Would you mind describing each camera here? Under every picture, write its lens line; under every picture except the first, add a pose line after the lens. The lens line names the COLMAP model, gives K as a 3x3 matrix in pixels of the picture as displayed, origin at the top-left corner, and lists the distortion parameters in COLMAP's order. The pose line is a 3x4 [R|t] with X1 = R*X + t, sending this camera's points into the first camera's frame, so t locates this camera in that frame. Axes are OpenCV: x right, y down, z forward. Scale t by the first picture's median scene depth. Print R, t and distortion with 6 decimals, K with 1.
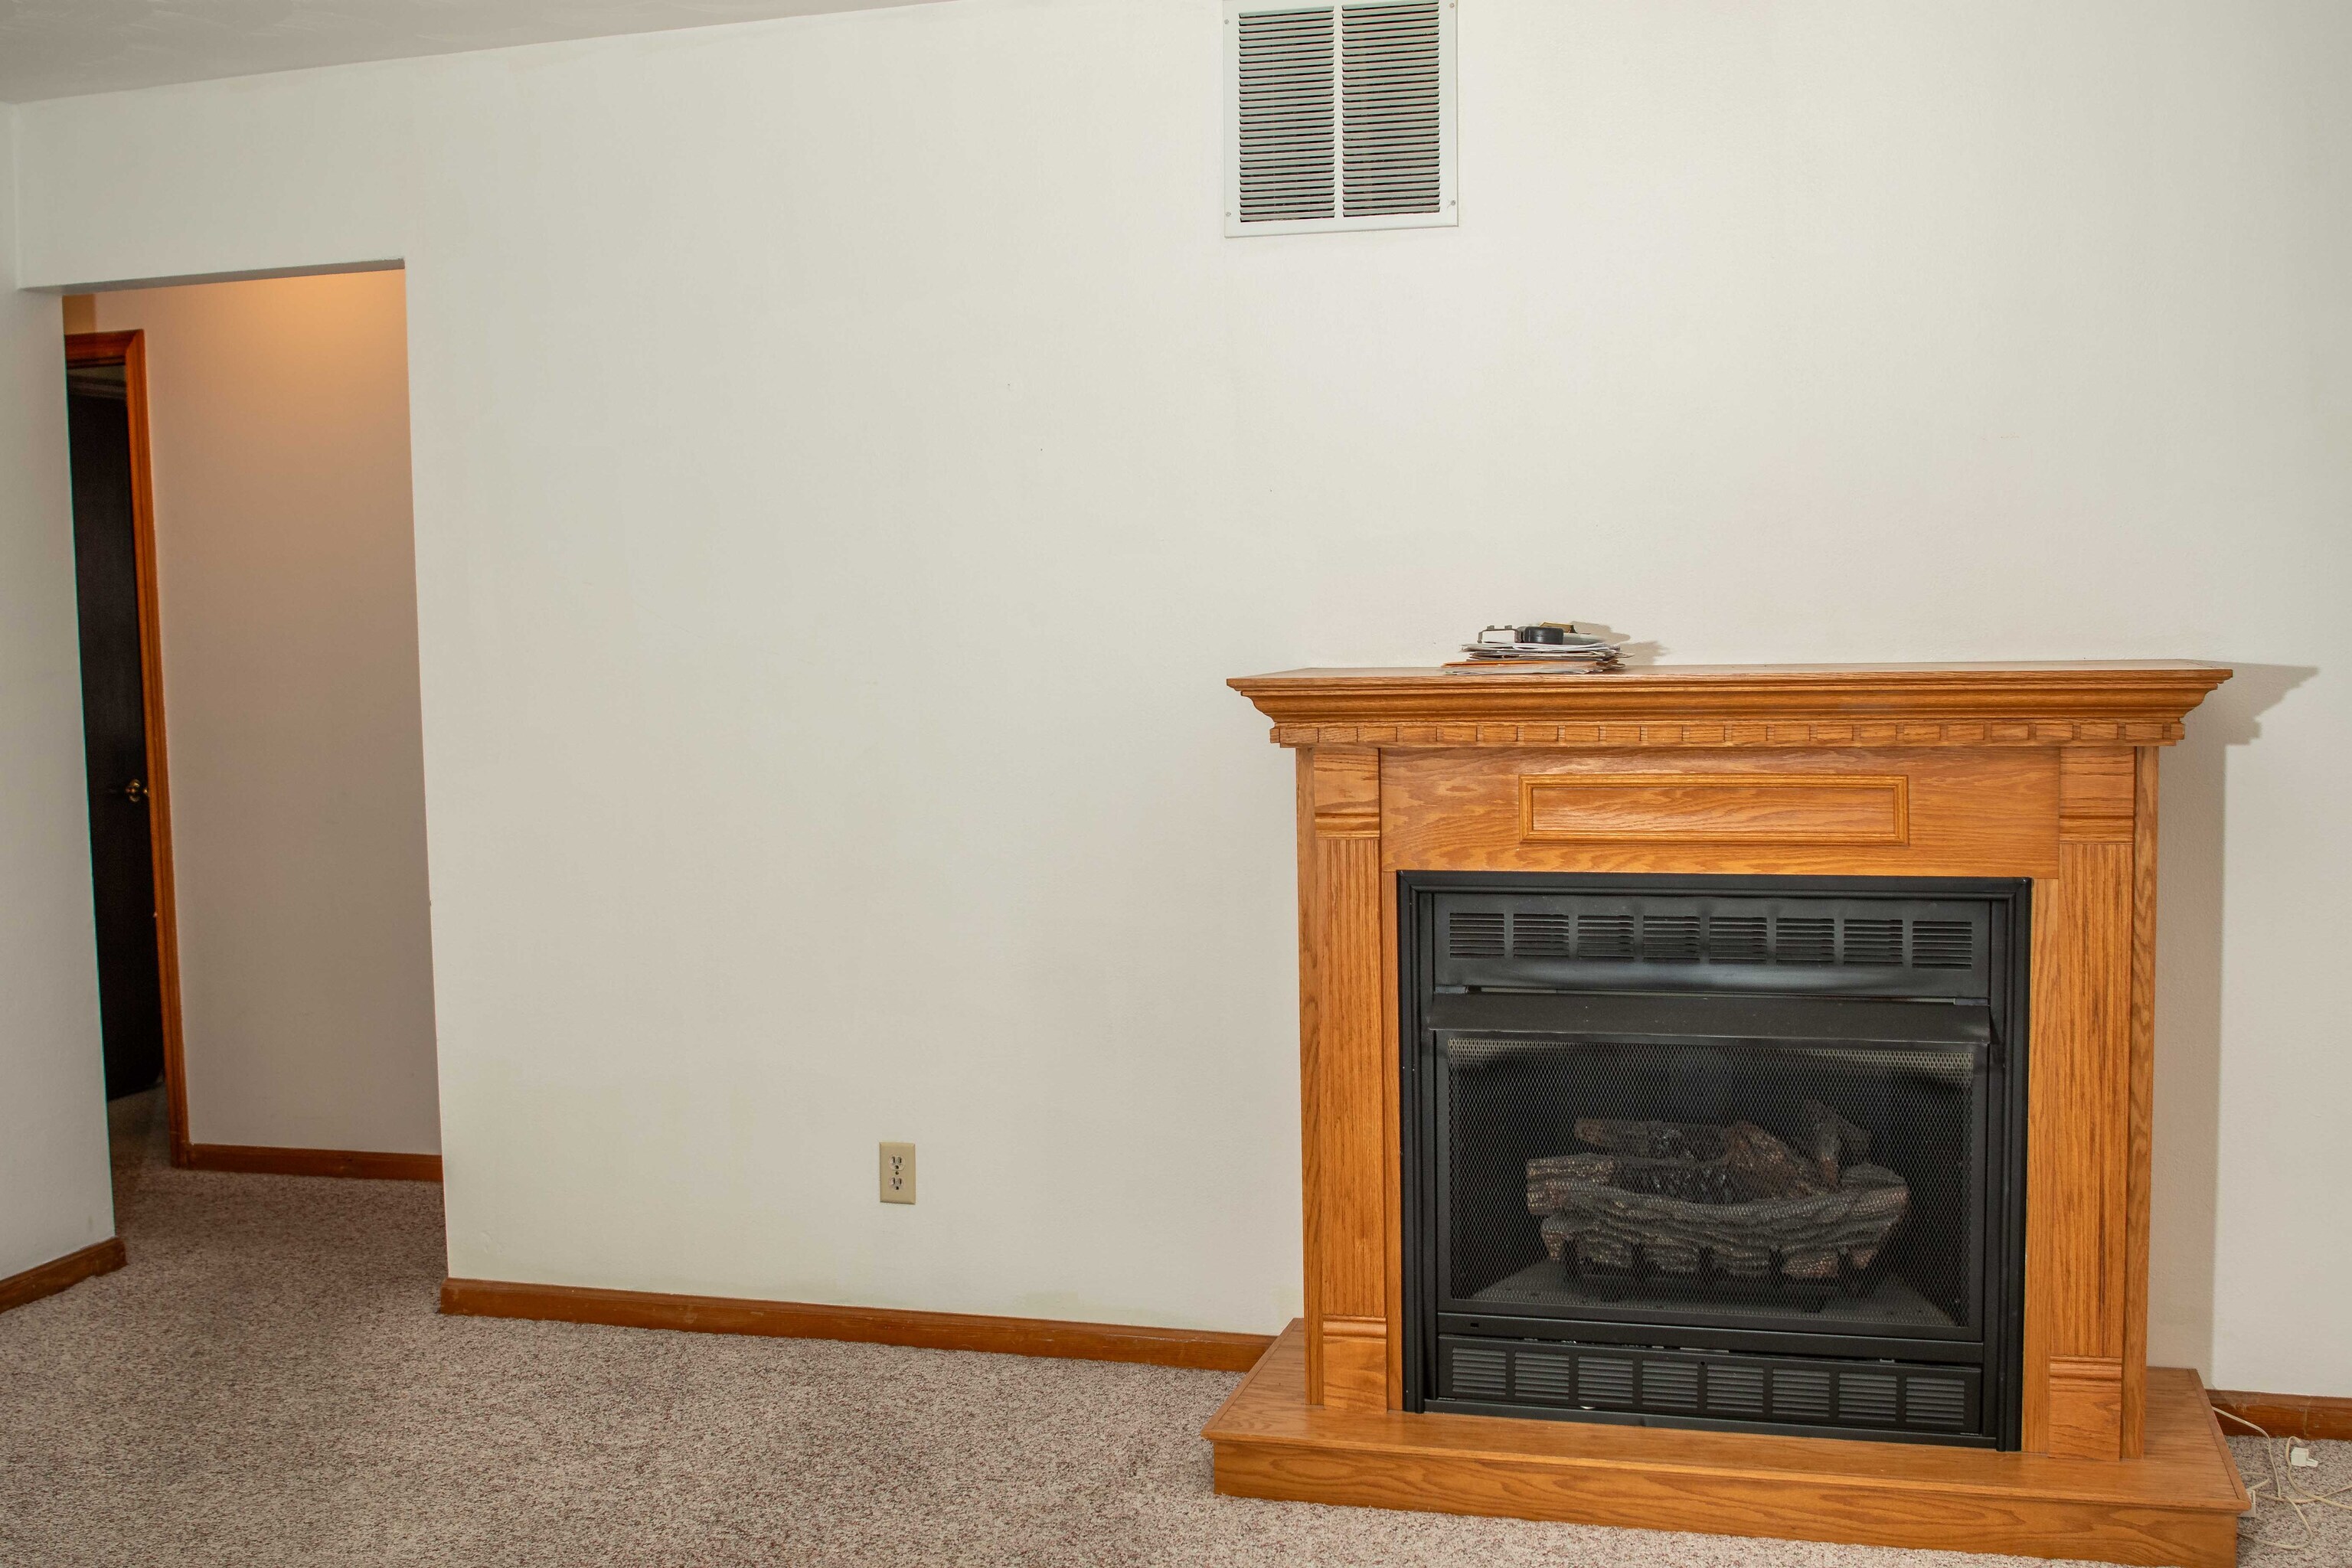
lens RADIAL K [[2475.4, 0, 1174.4], [0, 2475.4, 799.4], [0, 0, 1]] dist [-0.066494, 0.000000]
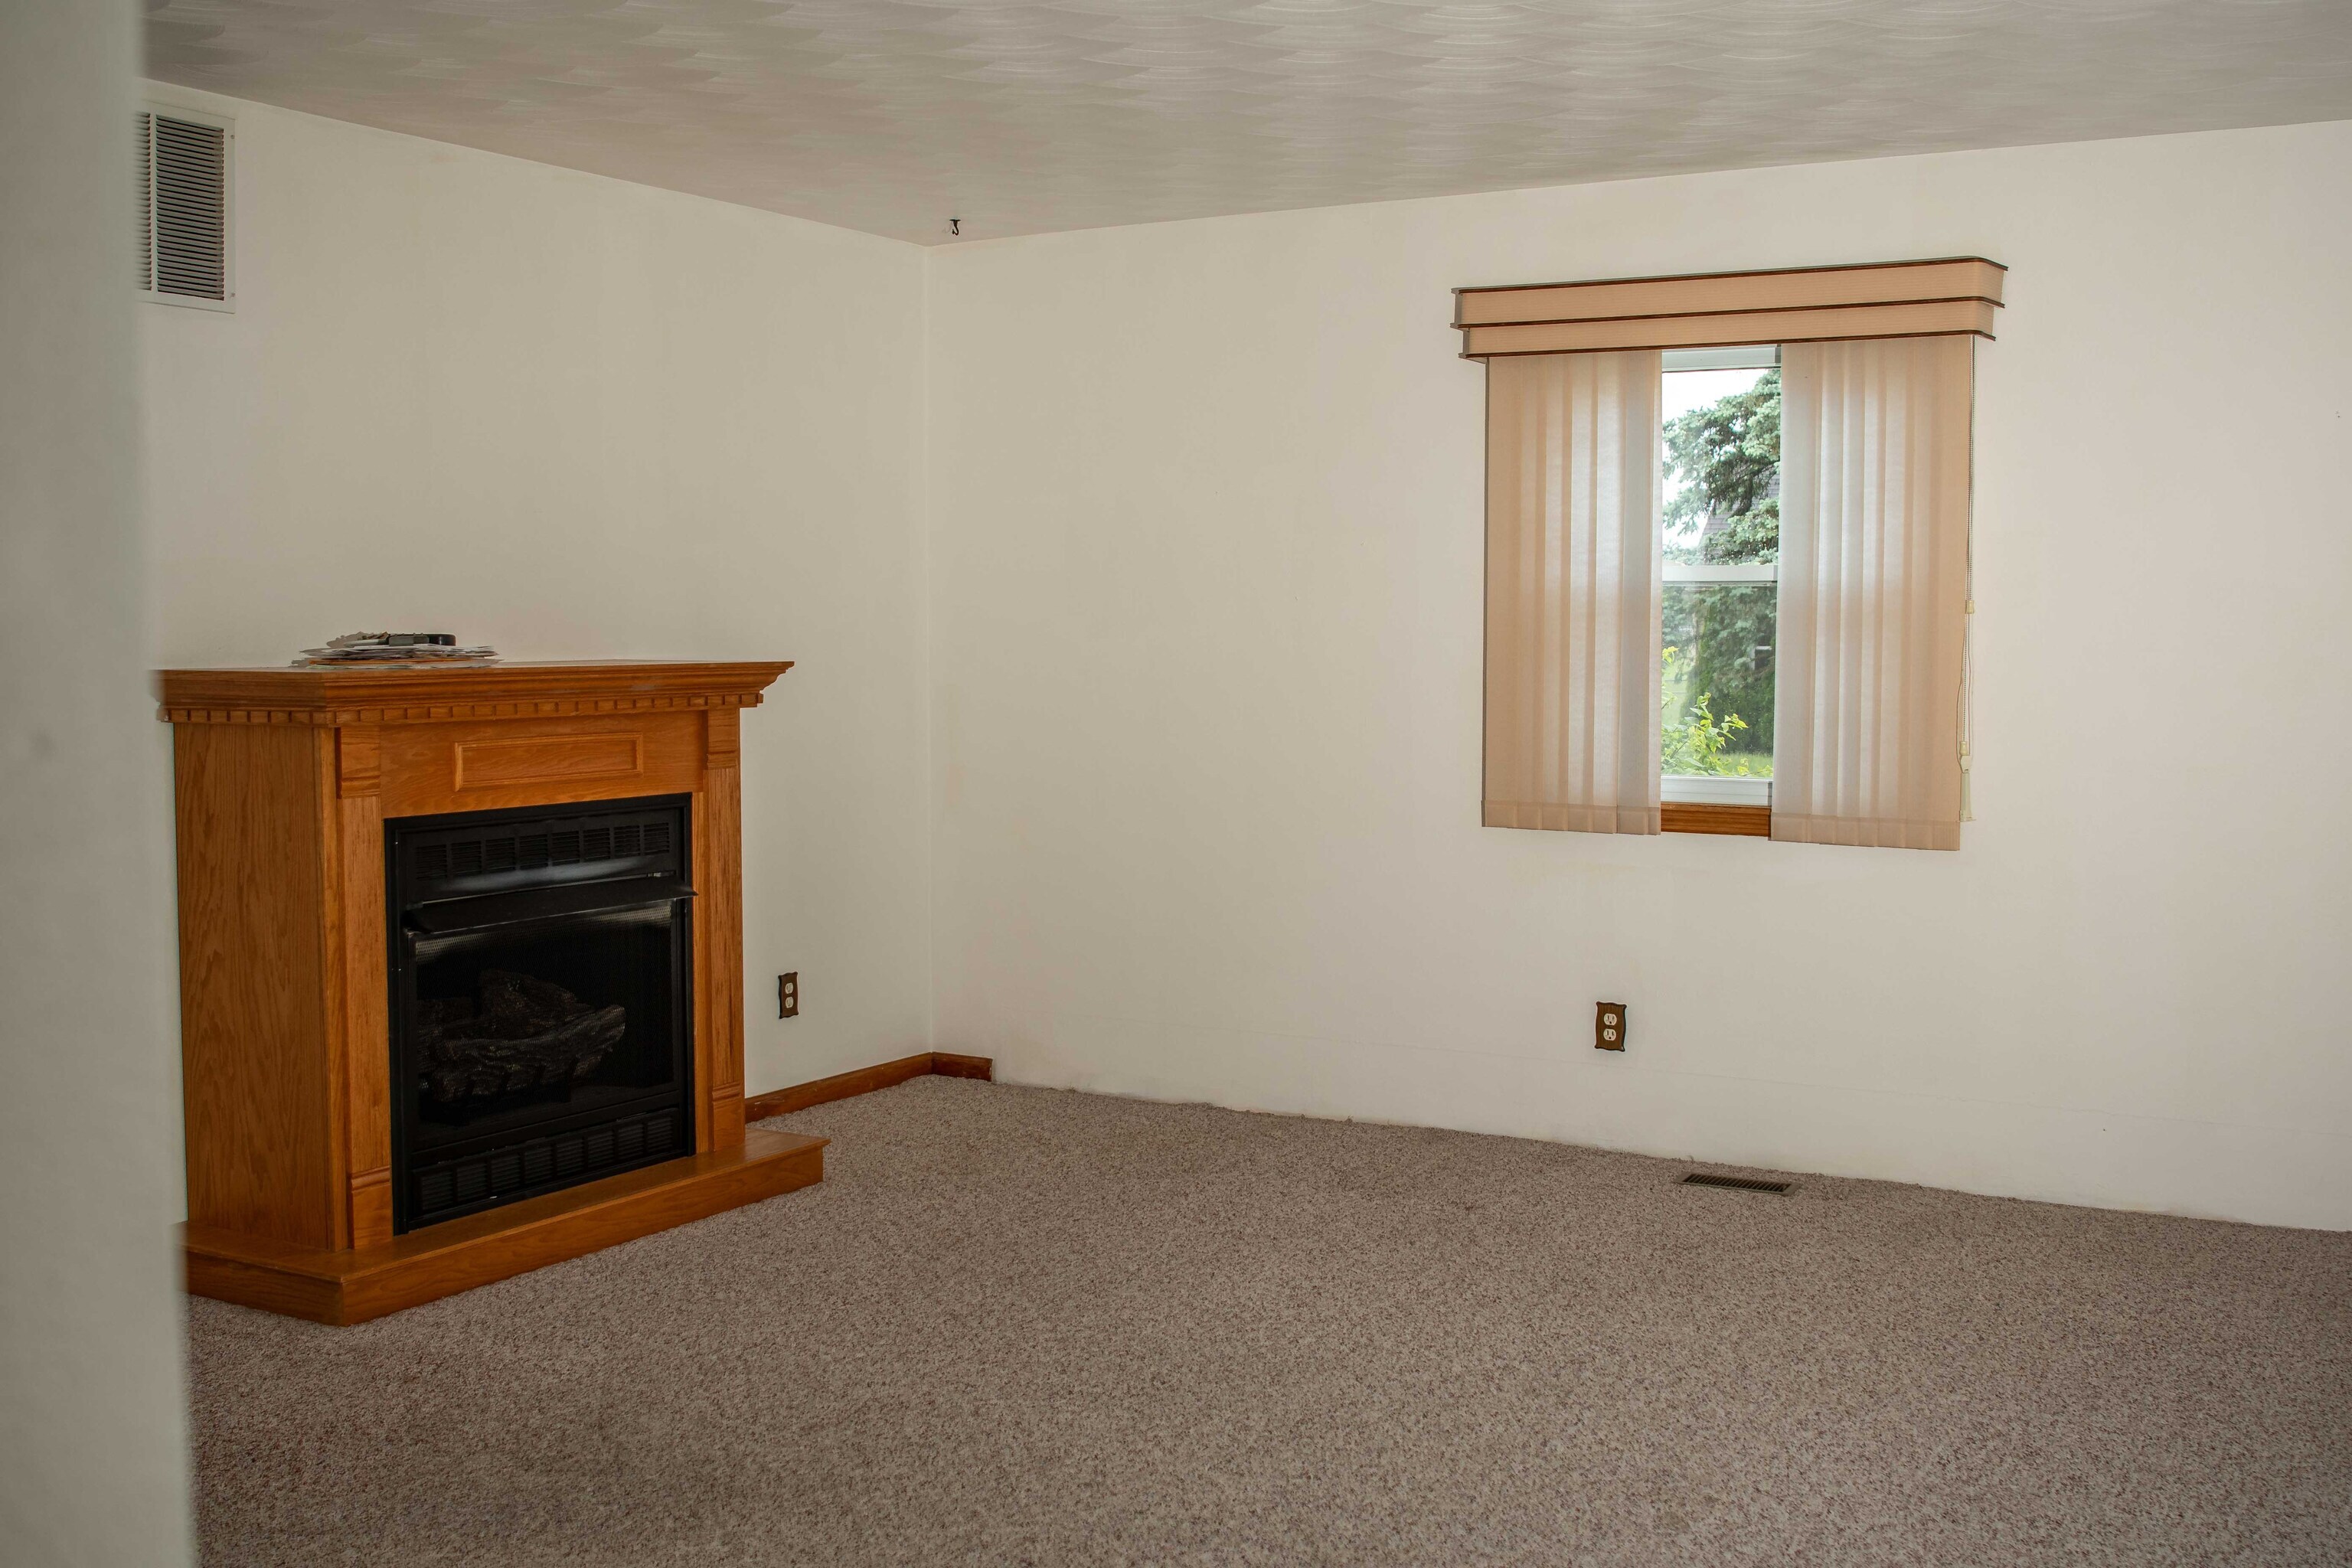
lens RADIAL K [[2475.4, 0, 1164.5], [0, 2475.4, 789.2], [0, 0, 1]] dist [-0.066494, 0.000000]
pose [[0.244379, -0.045674, 0.968604, -1.093127], [0.067941, 0.997242, 0.029883, 0.002252], [-0.967297, 0.058505, 0.246808, 0.284854]]
